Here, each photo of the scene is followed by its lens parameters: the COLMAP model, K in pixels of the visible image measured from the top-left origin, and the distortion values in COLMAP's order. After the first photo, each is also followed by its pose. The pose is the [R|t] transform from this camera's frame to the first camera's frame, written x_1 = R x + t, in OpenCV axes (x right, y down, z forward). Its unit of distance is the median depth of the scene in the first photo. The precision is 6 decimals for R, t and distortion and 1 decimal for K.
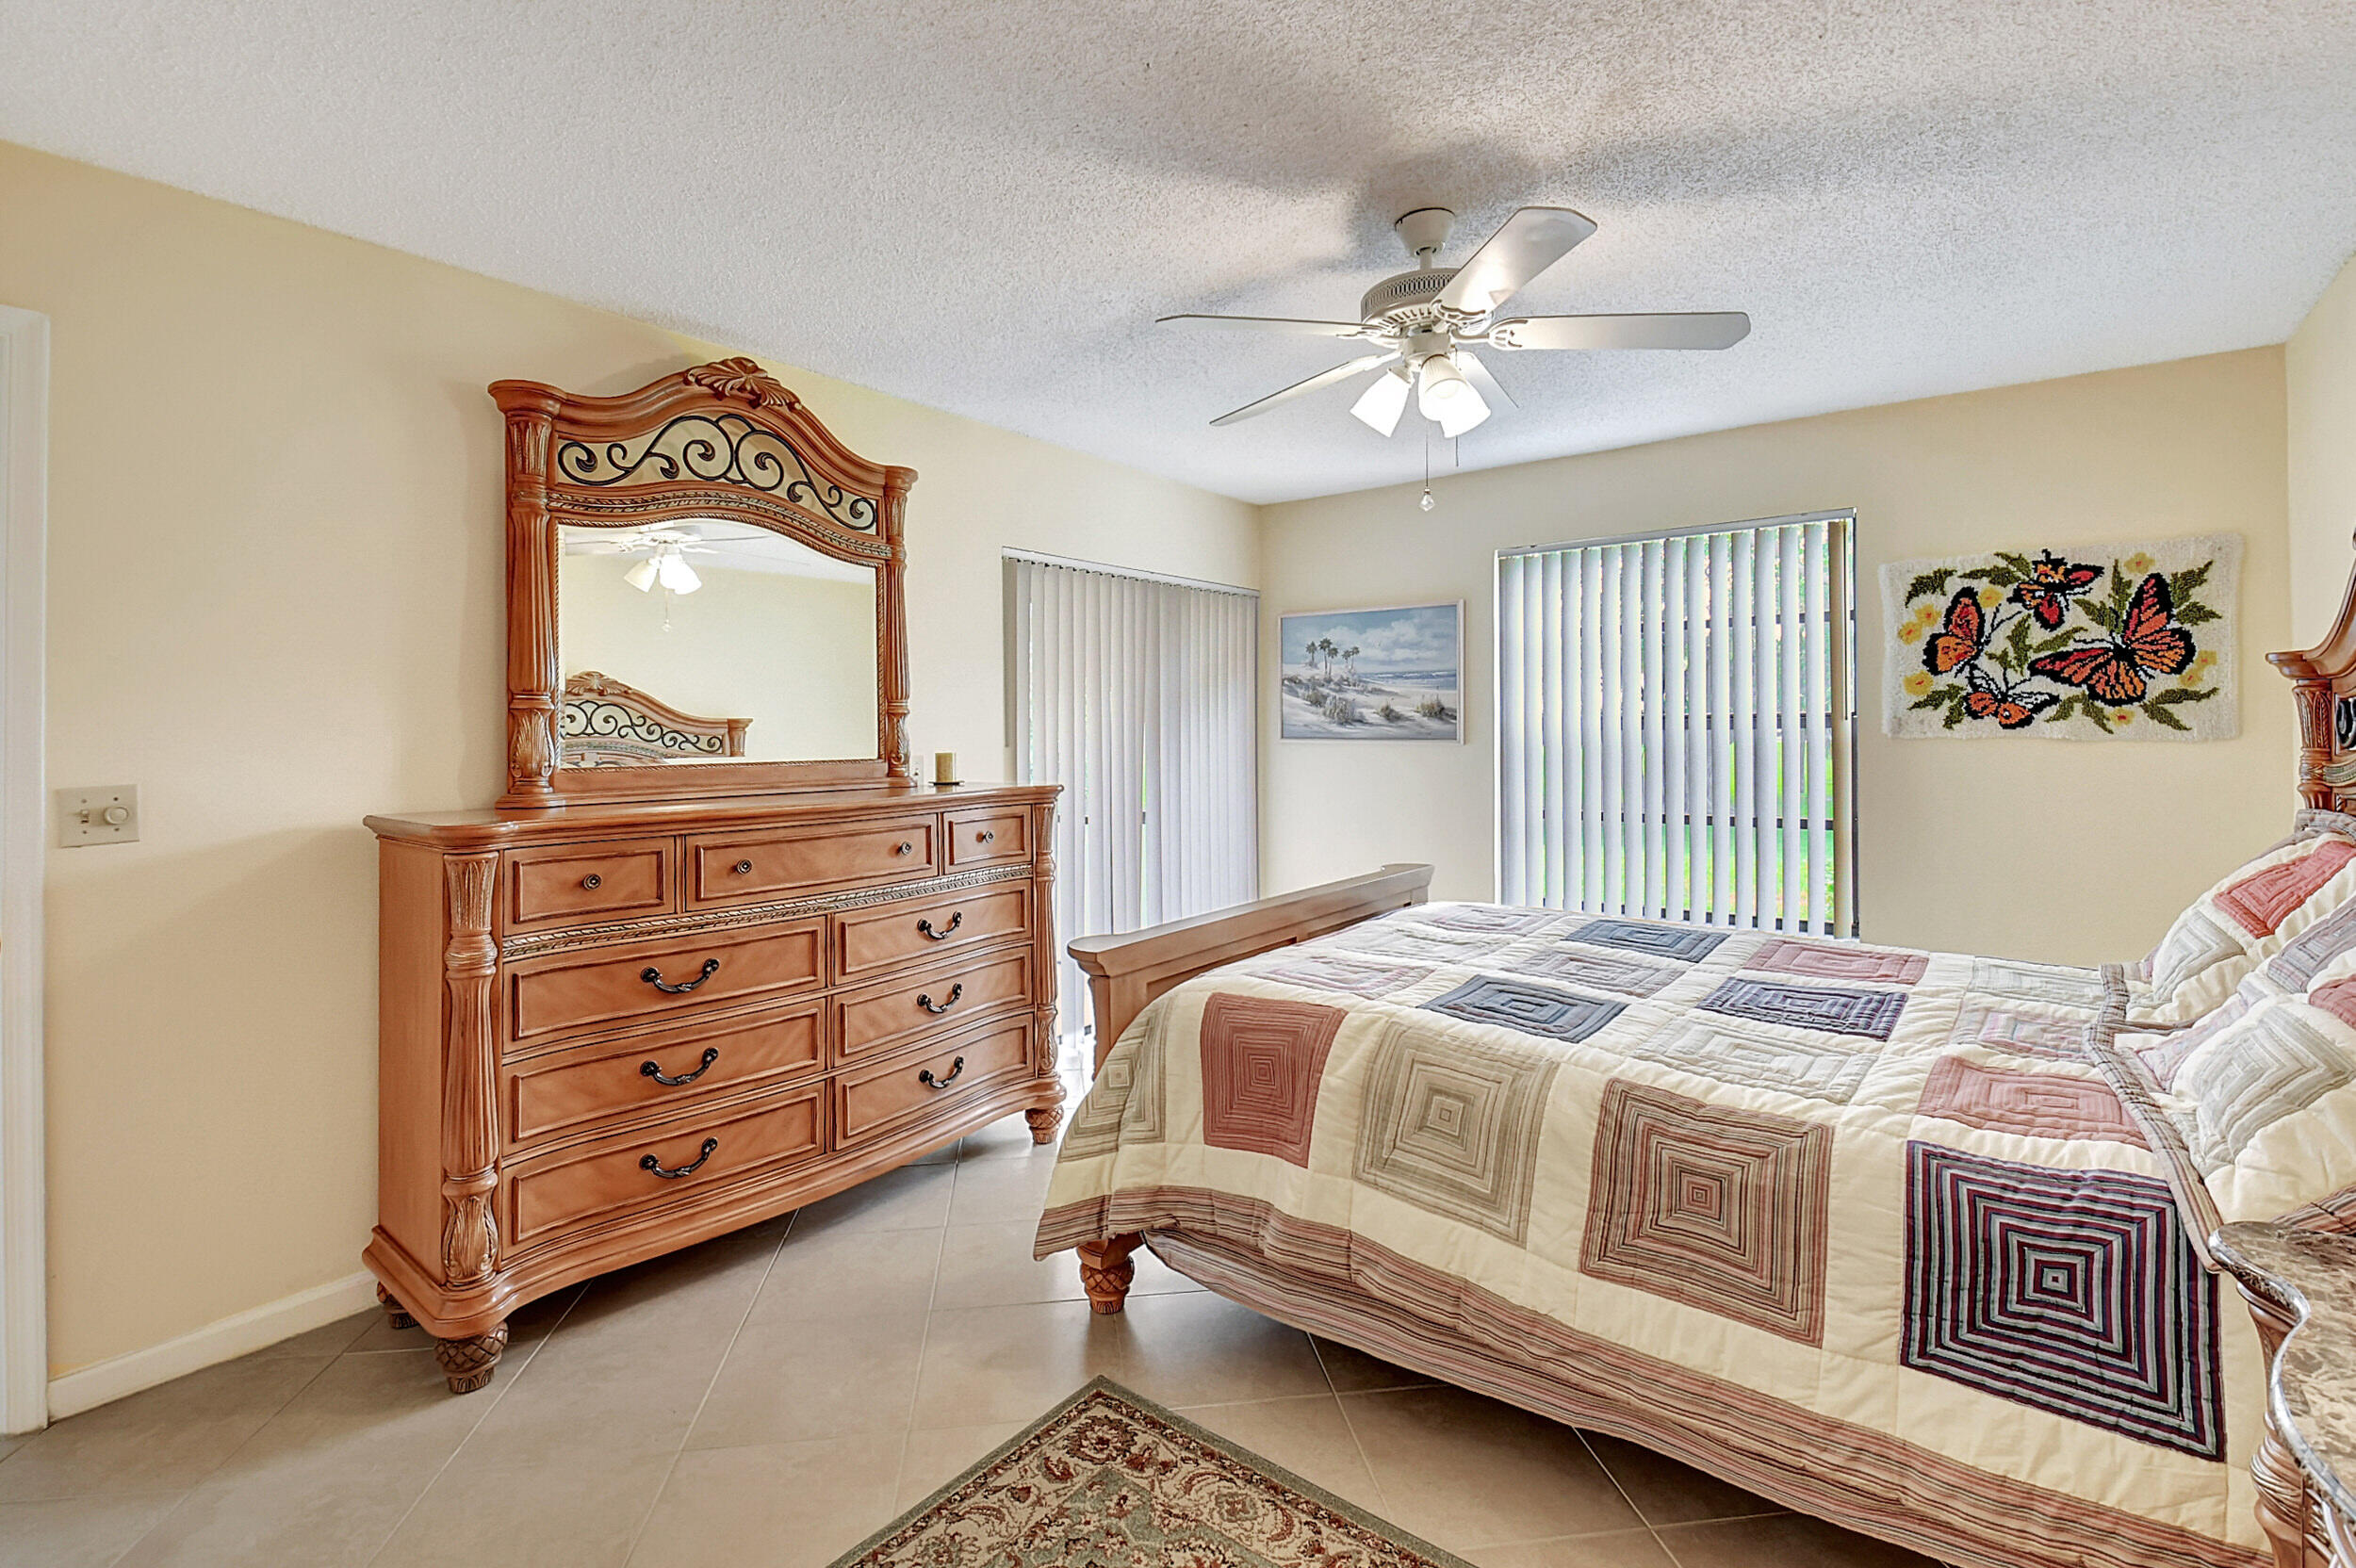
lens RADIAL K [[1072.6, 0, 1169.7], [0, 1072.6, 718.6], [0, 0, 1]] dist [0.031238, -0.032605]
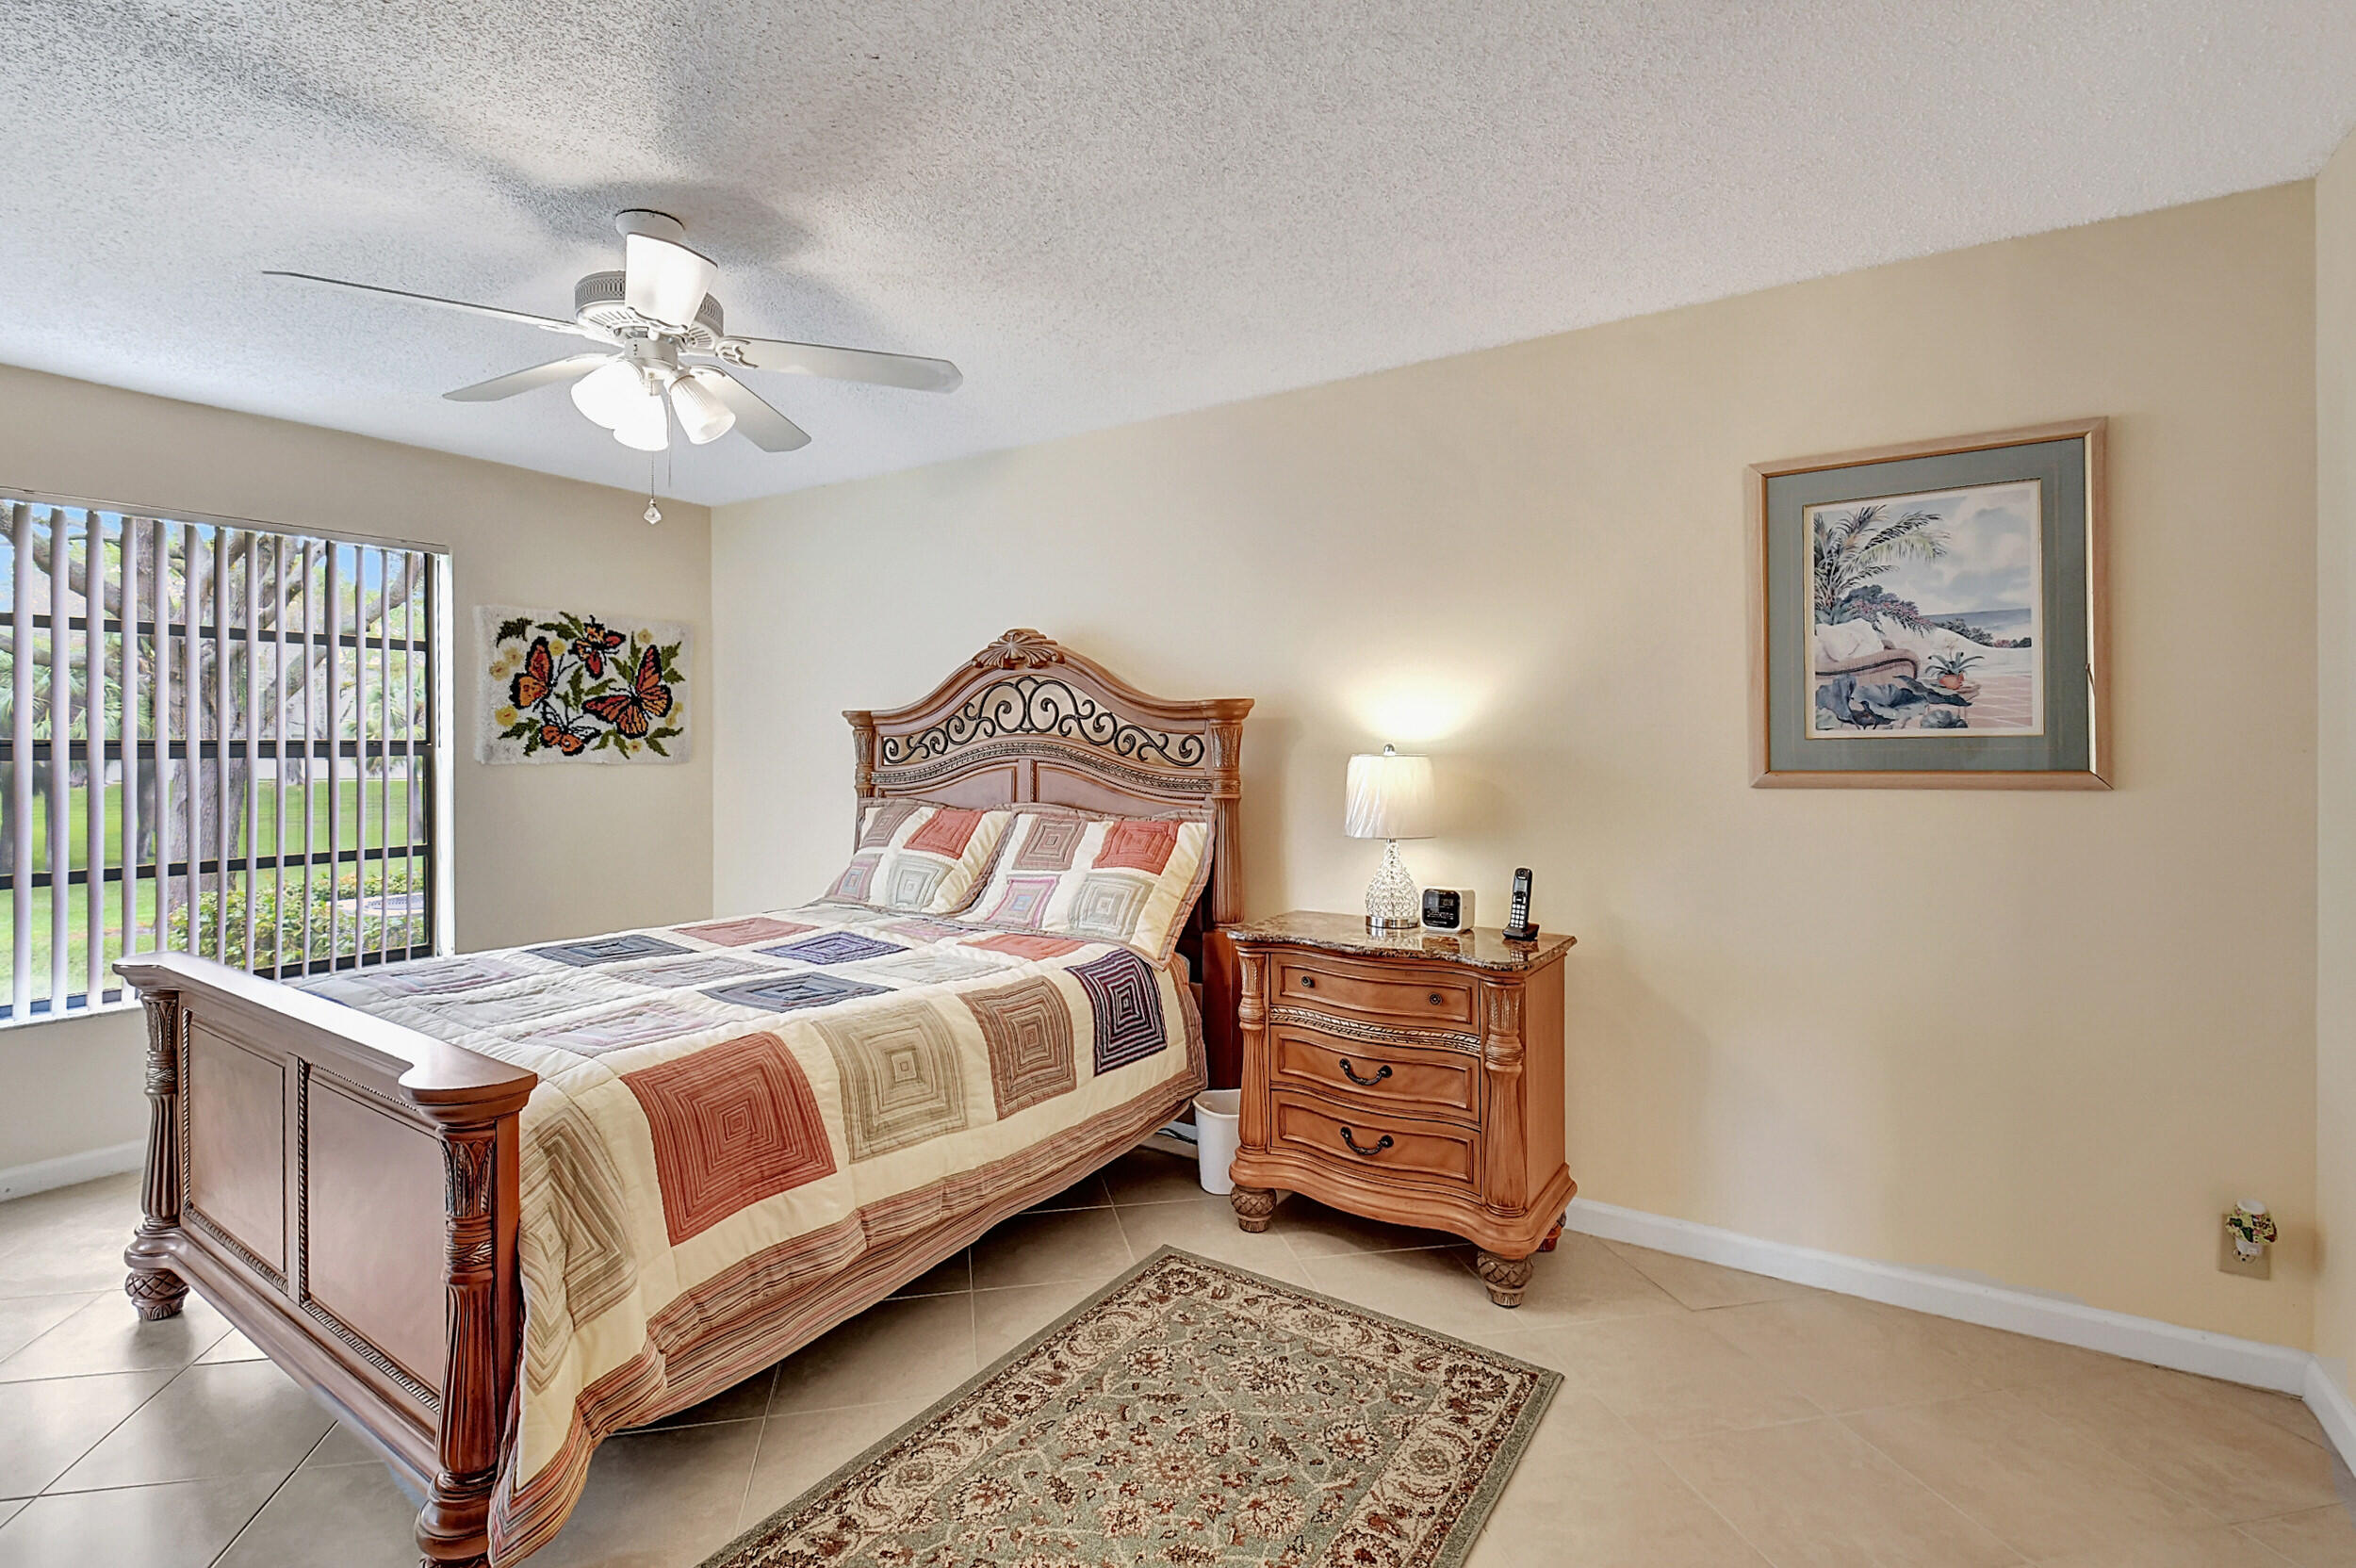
lens RADIAL K [[1066.7, 0, 1175.4], [0, 1066.7, 748.7], [0, 0, 1]] dist [0.041864, -0.032386]
pose [[-0.095533, 0.006297, 0.995406, -0.534766], [-0.005445, 0.999962, -0.006849, 0.006512], [-0.995411, -0.006074, -0.095495, 0.437245]]
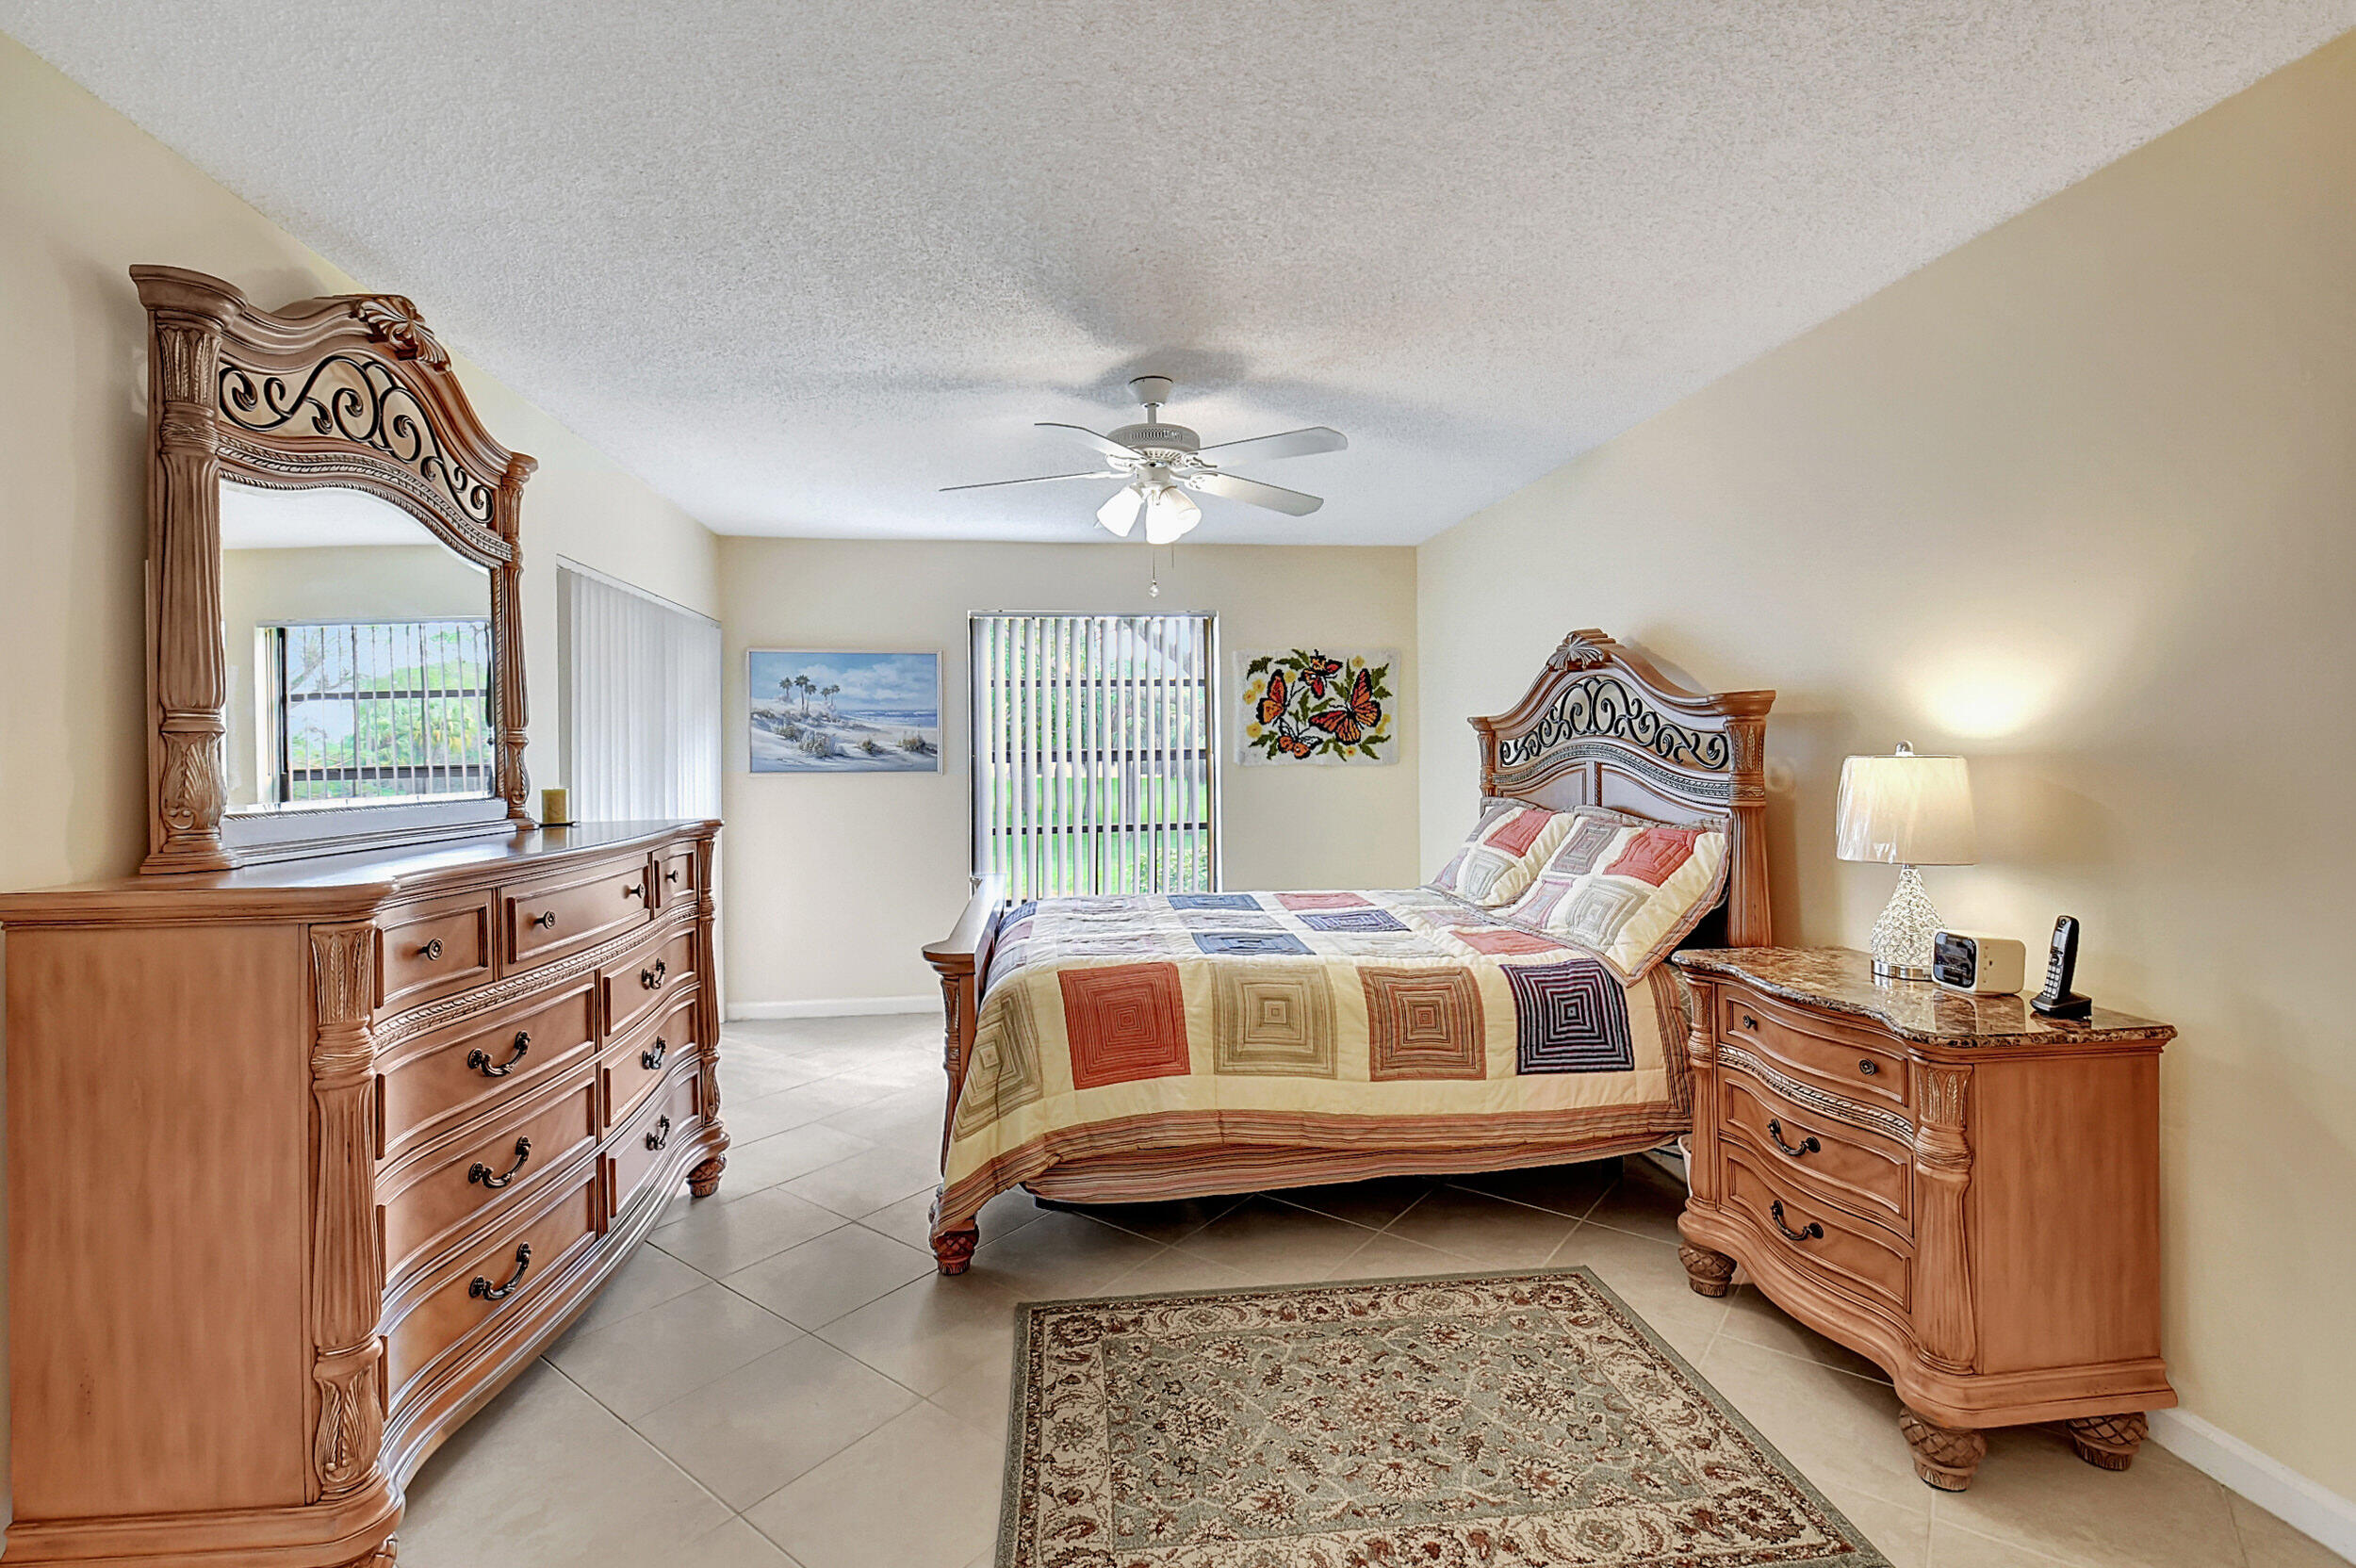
lens RADIAL K [[1051.0, 0, 1189.2], [0, 1051.0, 745.3], [0, 0, 1]] dist [0.031599, -0.031713]
pose [[0.691430, 0.007037, 0.722409, -0.481983], [0.000163, 0.999951, -0.009896, 0.004650], [-0.722443, 0.006960, 0.691395, 0.035524]]
